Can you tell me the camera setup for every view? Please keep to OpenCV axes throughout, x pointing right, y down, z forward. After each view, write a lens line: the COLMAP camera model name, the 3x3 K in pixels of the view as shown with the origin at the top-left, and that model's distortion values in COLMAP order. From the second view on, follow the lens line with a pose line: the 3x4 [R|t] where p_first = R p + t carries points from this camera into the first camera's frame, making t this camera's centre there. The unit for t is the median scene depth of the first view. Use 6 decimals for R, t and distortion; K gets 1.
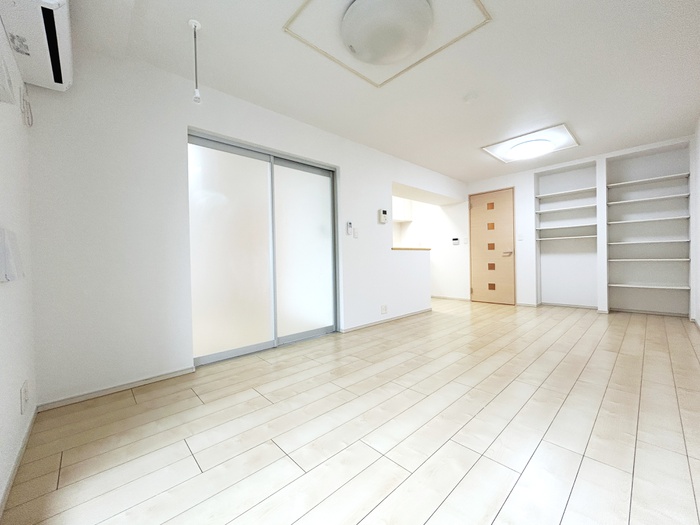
lens RADIAL K [[282.0, 0, 352.4], [0, 282.0, 262.9], [0, 0, 1]] dist [-0.000157, -0.000062]
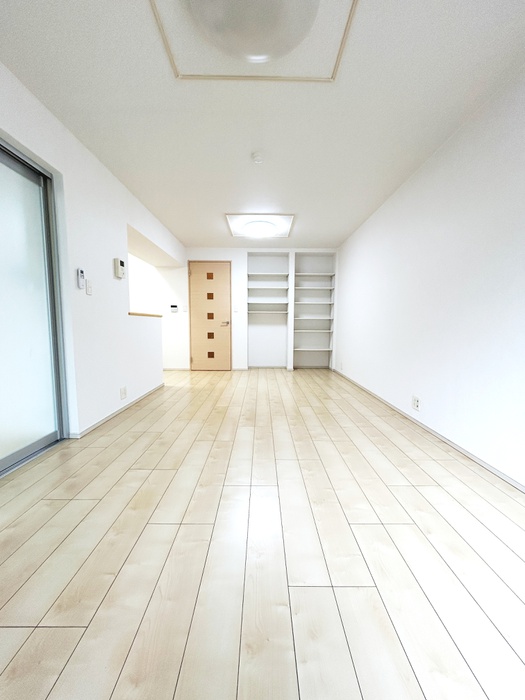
lens RADIAL K [[282.0, 0, 262.8], [0, 282.0, 350.6], [0, 0, 1]] dist [-0.000157, -0.000062]
pose [[0.681508, -0.043029, 0.730545, -0.170076], [-0.009965, 0.997632, 0.068056, -0.005127], [-0.731743, -0.053660, 0.679465, 0.197752]]
